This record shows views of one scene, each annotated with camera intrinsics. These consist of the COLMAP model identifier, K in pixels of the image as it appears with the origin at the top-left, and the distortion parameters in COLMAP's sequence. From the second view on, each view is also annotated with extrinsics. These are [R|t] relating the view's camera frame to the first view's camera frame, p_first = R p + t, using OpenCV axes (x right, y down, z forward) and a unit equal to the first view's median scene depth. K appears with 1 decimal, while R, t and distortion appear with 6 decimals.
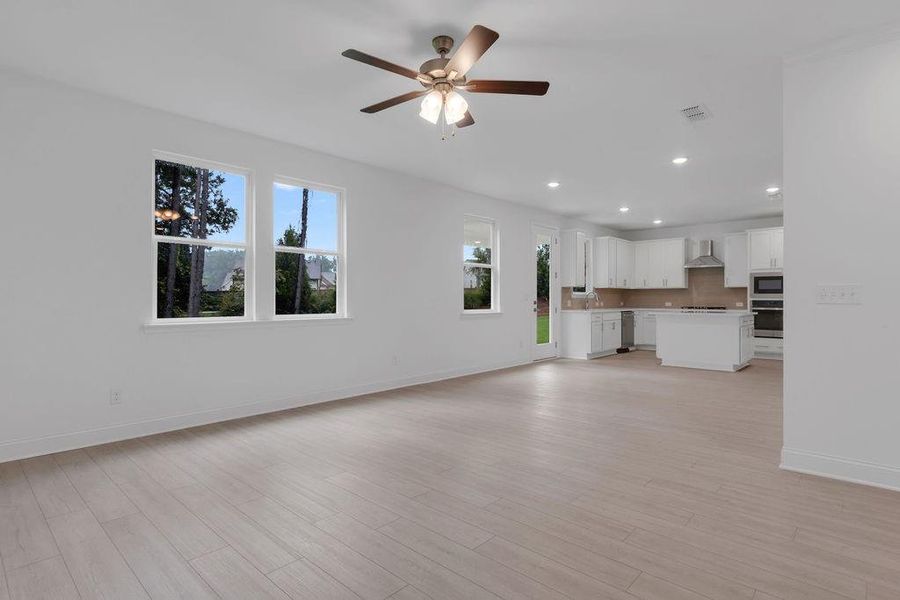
lens RADIAL K [[452.1, 0, 449.7], [0, 452.1, 296.8], [0, 0, 1]] dist [-0.003879, -0.000552]
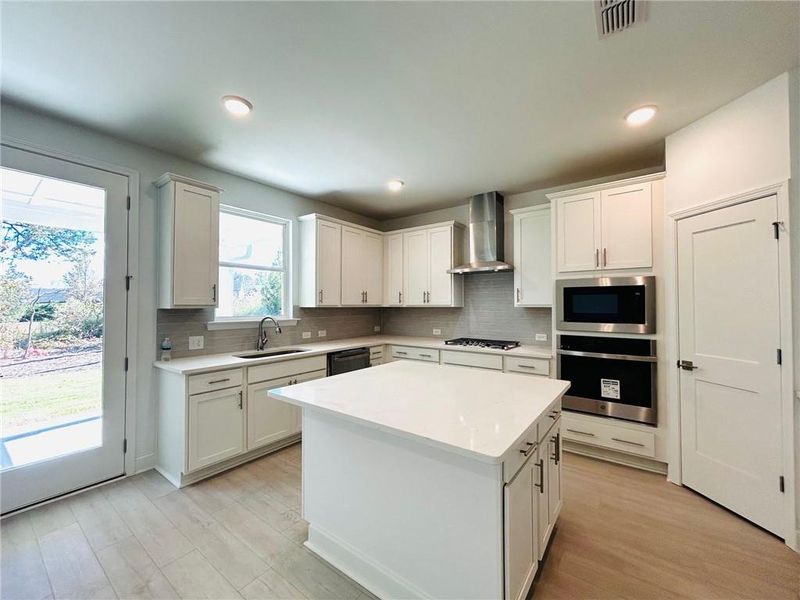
lens RADIAL K [[323.8, 0, 400.7], [0, 323.8, 300.8], [0, 0, 1]] dist [0.008112, -0.000328]
pose [[0.992933, 0.001135, 0.118667, 0.406618], [-0.000026, 0.999956, -0.009341, -0.023682], [-0.118673, 0.009272, 0.992890, 0.596815]]
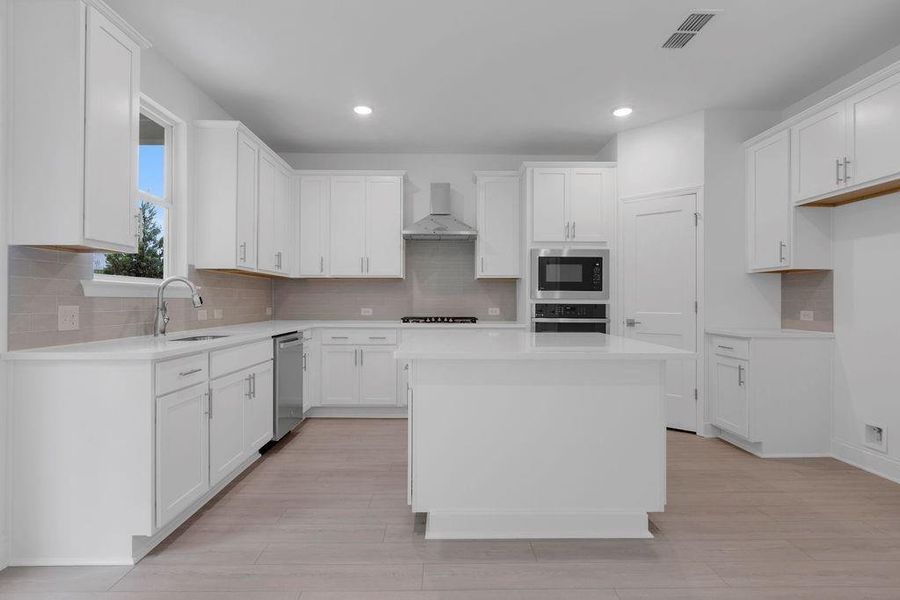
lens RADIAL K [[452.1, 0, 448.5], [0, 452.1, 296.7], [0, 0, 1]] dist [-0.003879, -0.000552]
pose [[0.720622, 0.008713, 0.693274, 0.227181], [-0.005804, 0.999962, -0.006535, 0.003529], [-0.693304, 0.000686, 0.720645, 0.632497]]
